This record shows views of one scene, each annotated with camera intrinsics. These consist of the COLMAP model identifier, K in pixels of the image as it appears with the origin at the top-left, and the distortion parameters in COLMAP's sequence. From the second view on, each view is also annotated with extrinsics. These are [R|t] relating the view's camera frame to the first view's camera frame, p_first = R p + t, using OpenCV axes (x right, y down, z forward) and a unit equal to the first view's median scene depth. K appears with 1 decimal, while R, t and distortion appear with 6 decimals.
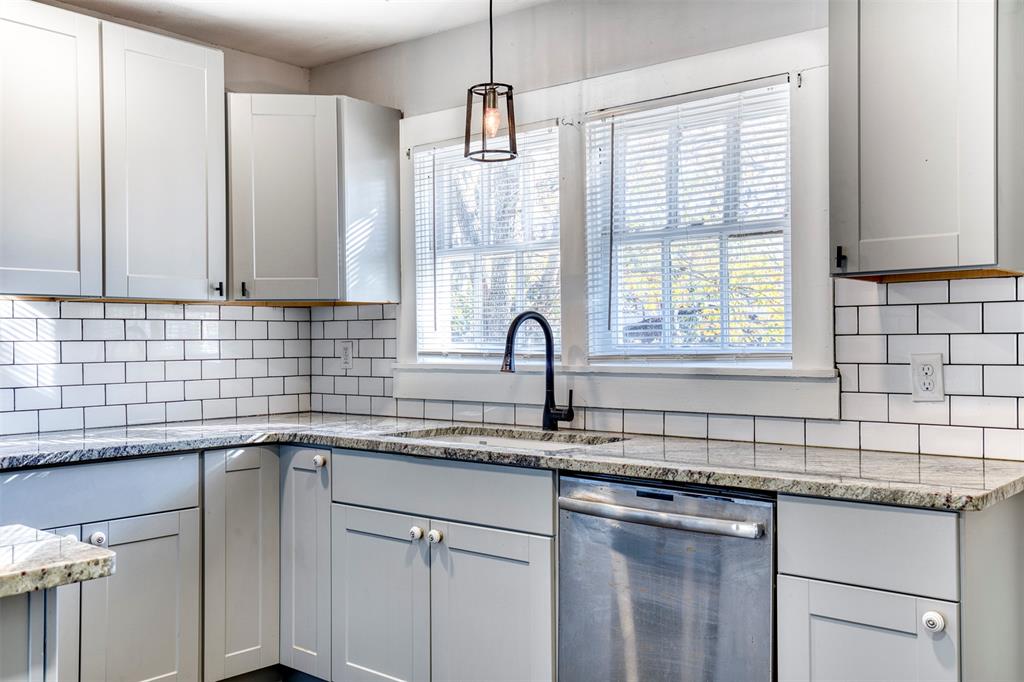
lens RADIAL K [[980.6, 0, 512.0], [0, 980.6, 341.0], [0, 0, 1]] dist [0.008350, -0.001601]
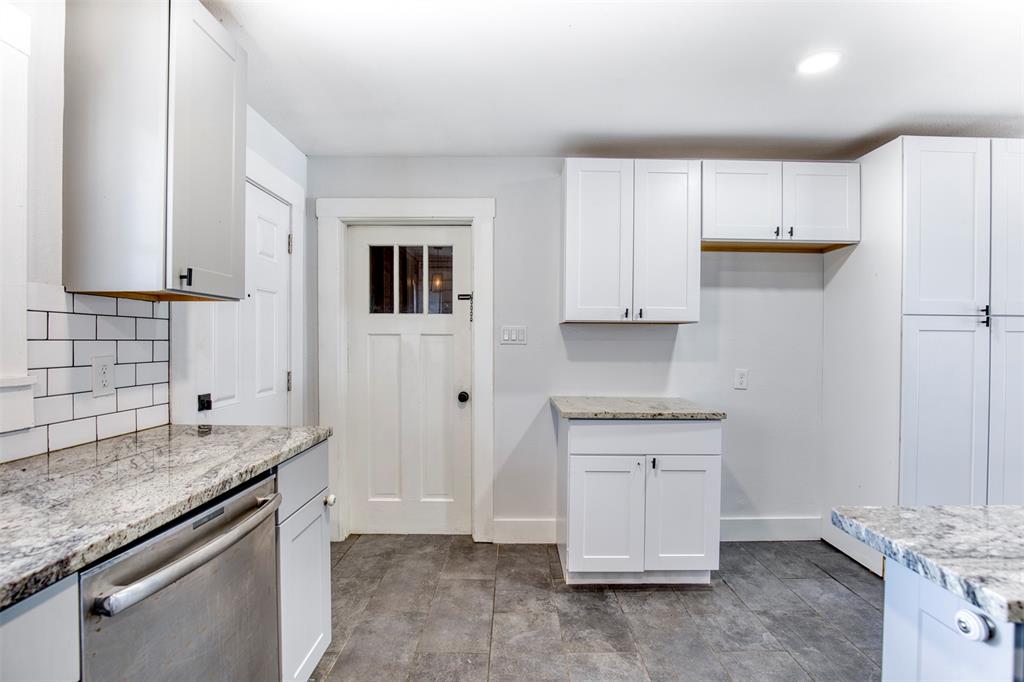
lens RADIAL K [[467.2, 0, 512.0], [0, 467.2, 341.0], [0, 0, 1]] dist [-0.000643, -0.000187]
pose [[-0.648766, 0.001631, 0.760987, -0.353091], [-0.006441, 0.999950, -0.007635, -0.004976], [-0.760961, -0.009854, -0.648723, 1.023137]]
